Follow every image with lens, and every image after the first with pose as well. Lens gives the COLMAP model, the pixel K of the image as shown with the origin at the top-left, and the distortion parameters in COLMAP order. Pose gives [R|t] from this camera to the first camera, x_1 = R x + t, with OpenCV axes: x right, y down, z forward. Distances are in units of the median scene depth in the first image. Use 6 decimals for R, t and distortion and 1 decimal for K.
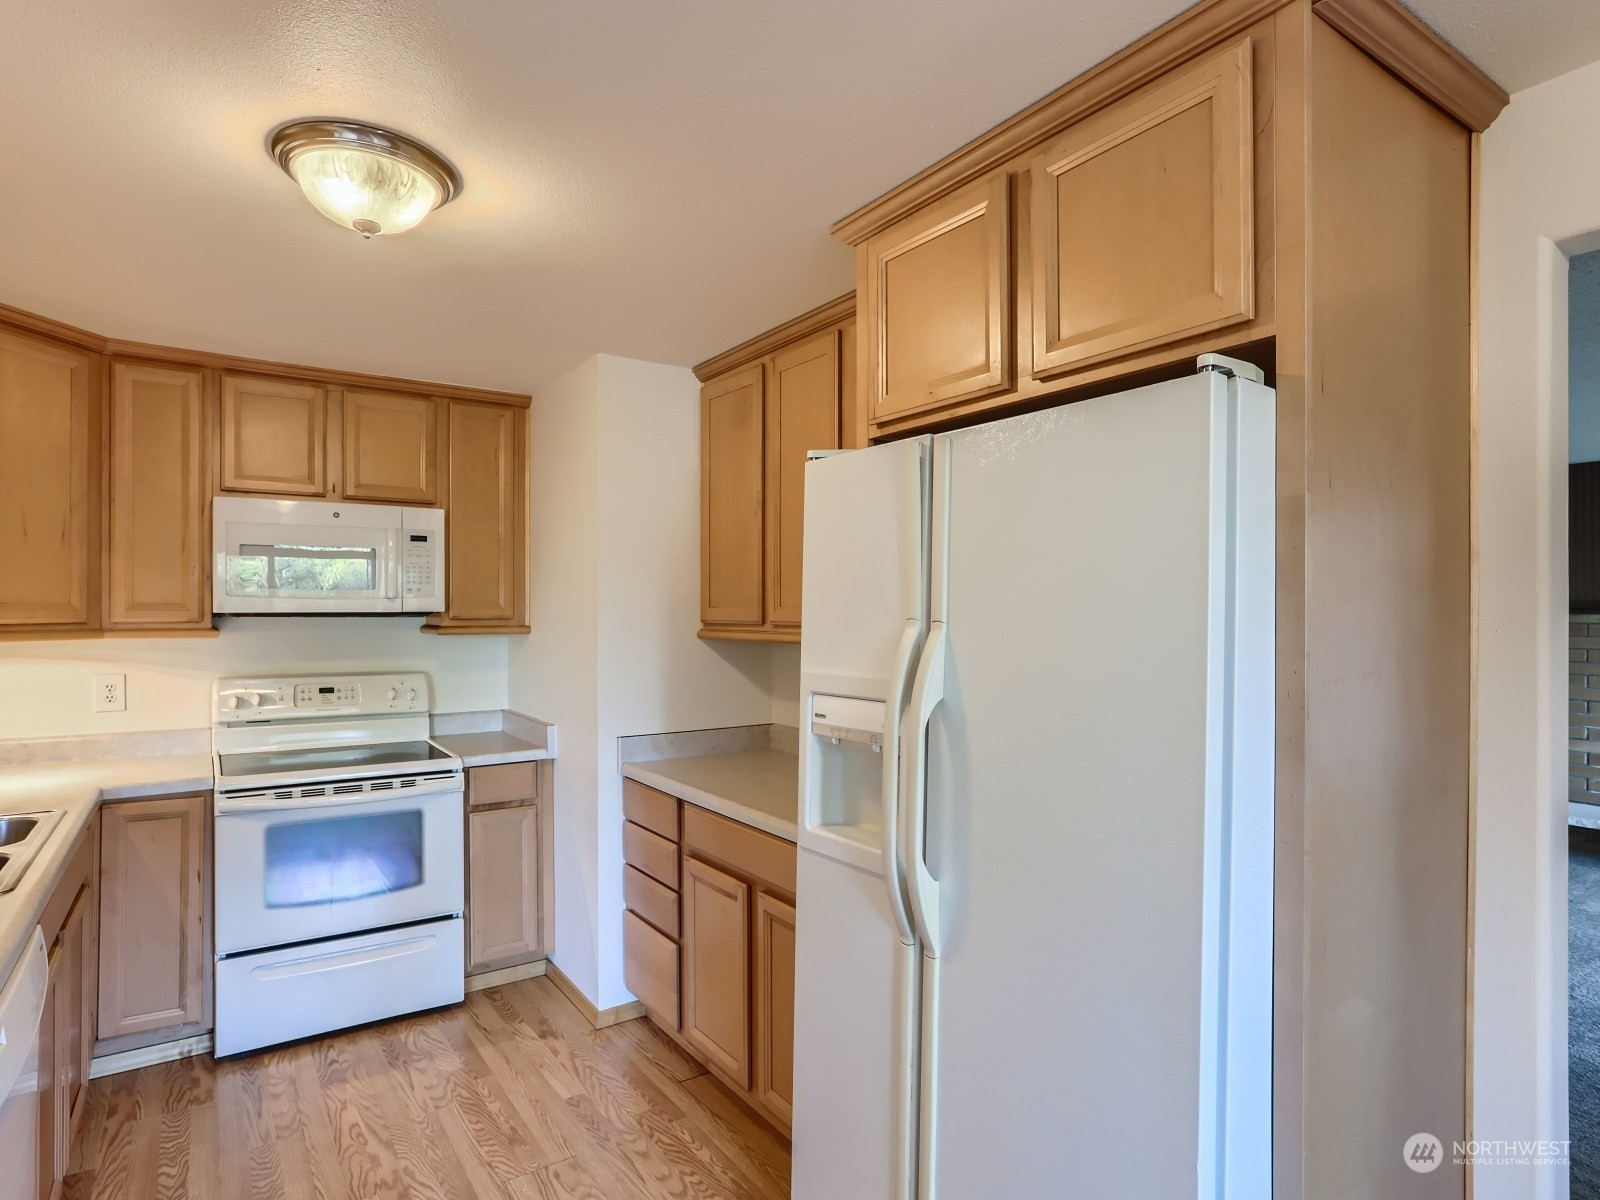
lens RADIAL K [[898.2, 0, 800.7], [0, 898.2, 601.7], [0, 0, 1]] dist [-0.007365, 0.020278]
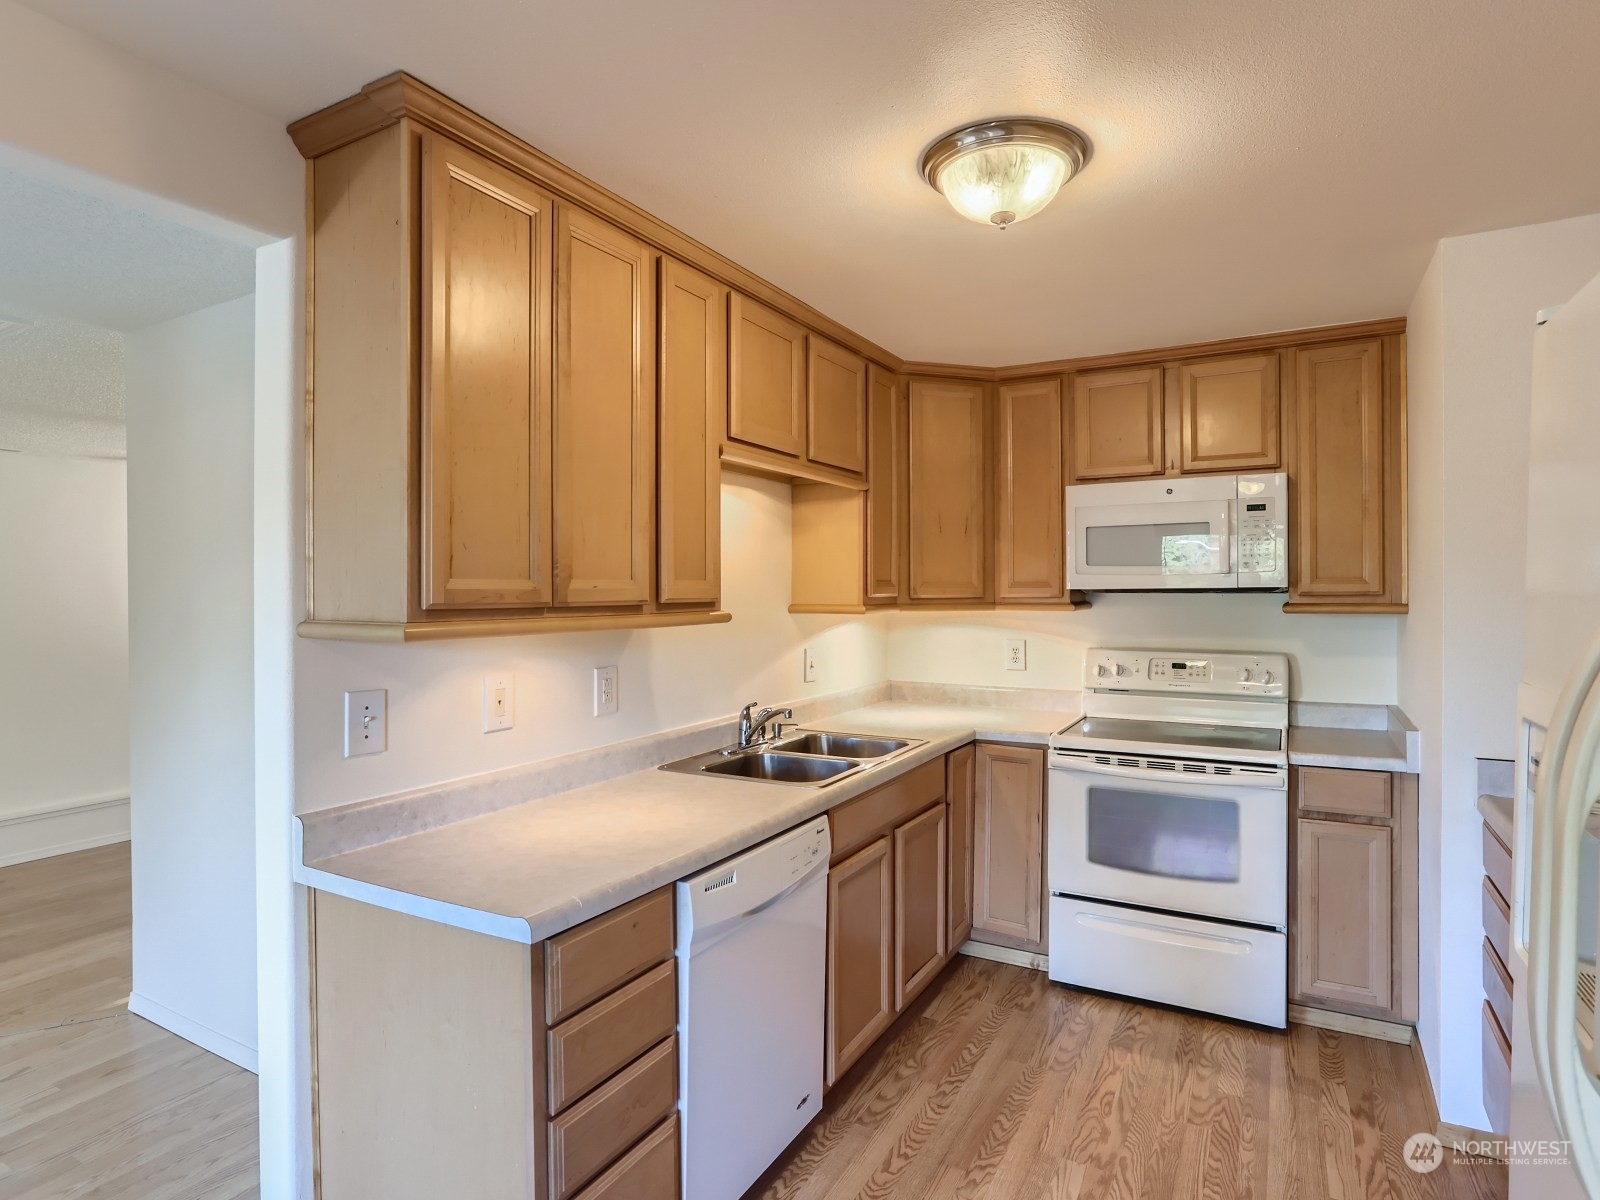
lens RADIAL K [[898.2, 0, 798.2], [0, 898.2, 588.2], [0, 0, 1]] dist [-0.007365, 0.020278]
pose [[0.460872, -0.004430, -0.887456, 0.196234], [0.015113, 0.999882, 0.002857, 0.002550], [0.887338, -0.014729, 0.460884, 0.182324]]
